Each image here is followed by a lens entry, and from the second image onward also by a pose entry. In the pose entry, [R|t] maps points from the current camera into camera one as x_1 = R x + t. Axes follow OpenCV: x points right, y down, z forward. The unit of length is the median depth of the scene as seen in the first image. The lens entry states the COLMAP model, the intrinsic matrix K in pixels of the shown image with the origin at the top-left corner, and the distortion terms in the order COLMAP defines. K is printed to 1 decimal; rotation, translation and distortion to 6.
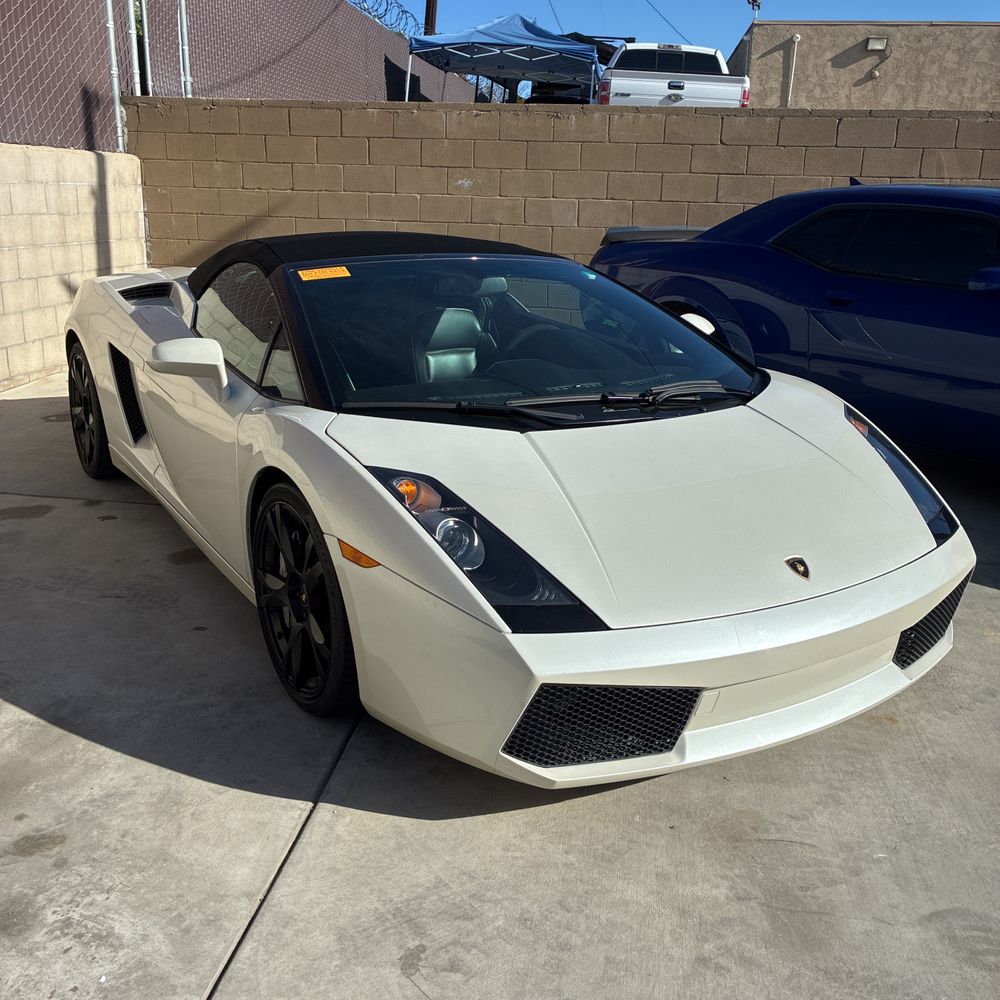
lens RADIAL K [[1010.7, 0, 499.1], [0, 1010.7, 492.0], [0, 0, 1]] dist [0.015272, 0.000000]
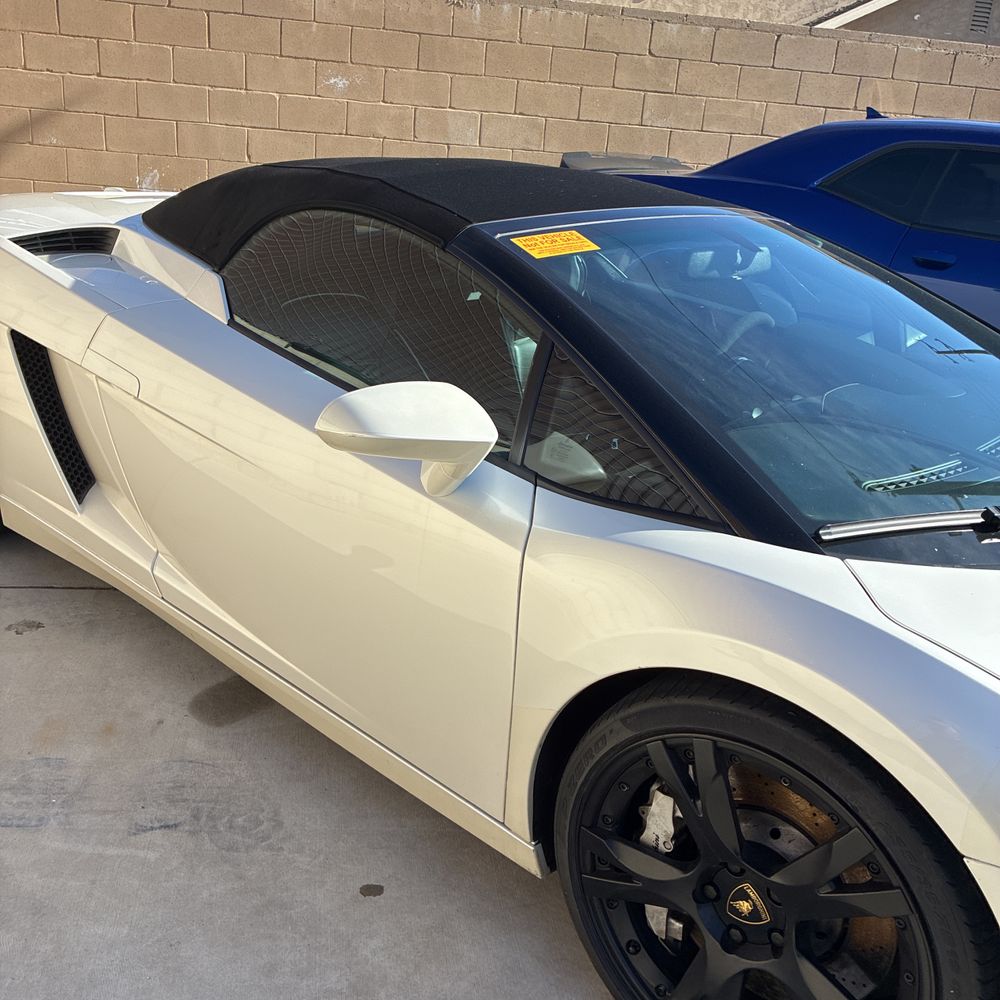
lens RADIAL K [[1010.7, 0, 496.4], [0, 1010.7, 488.4], [0, 0, 1]] dist [0.015272, 0.000000]
pose [[0.957750, -0.048355, 0.283509, -0.158208], [0.025887, 0.996257, 0.082469, -0.054095], [-0.286436, -0.071646, 0.955417, 0.195440]]
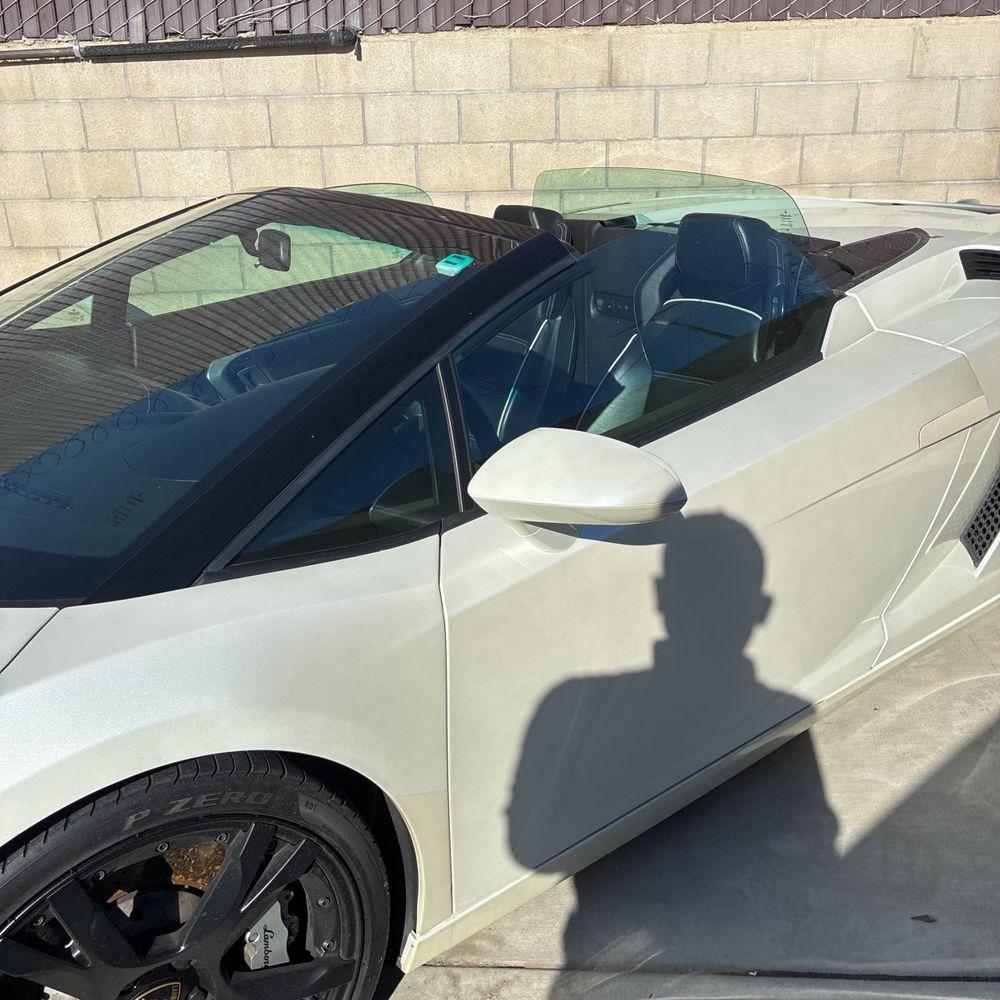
lens RADIAL K [[1010.7, 0, 496.7], [0, 1010.7, 490.3], [0, 0, 1]] dist [0.015272, 0.000000]
pose [[0.084835, 0.343890, -0.935170, 0.165015], [-0.255549, 0.914669, 0.313169, -0.175996], [0.963067, 0.212414, 0.165477, 0.606647]]
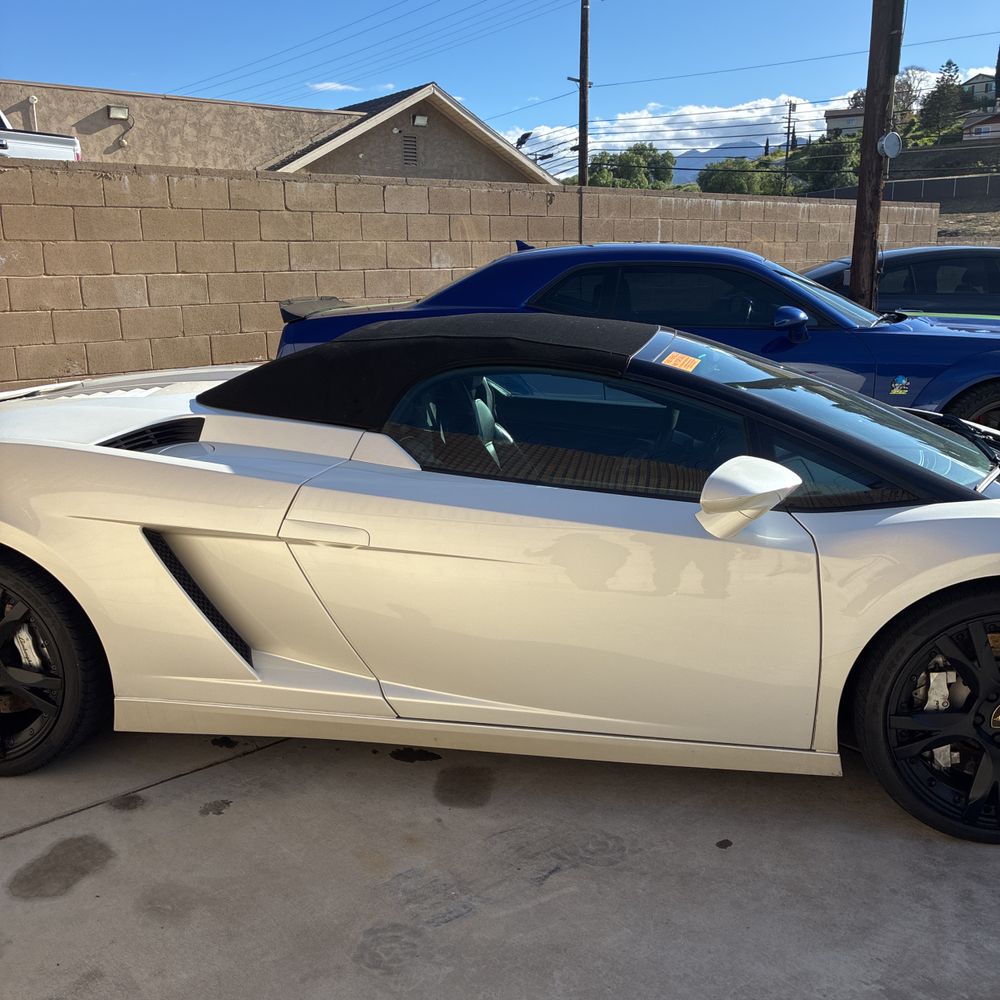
lens RADIAL K [[1010.7, 0, 504.5], [0, 1010.7, 502.5], [0, 0, 1]] dist [0.015272, 0.000000]
pose [[0.663489, -0.208038, 0.718681, -0.371336], [0.245965, 0.967824, 0.053082, -0.078362], [-0.706600, 0.141551, 0.693311, 0.236433]]
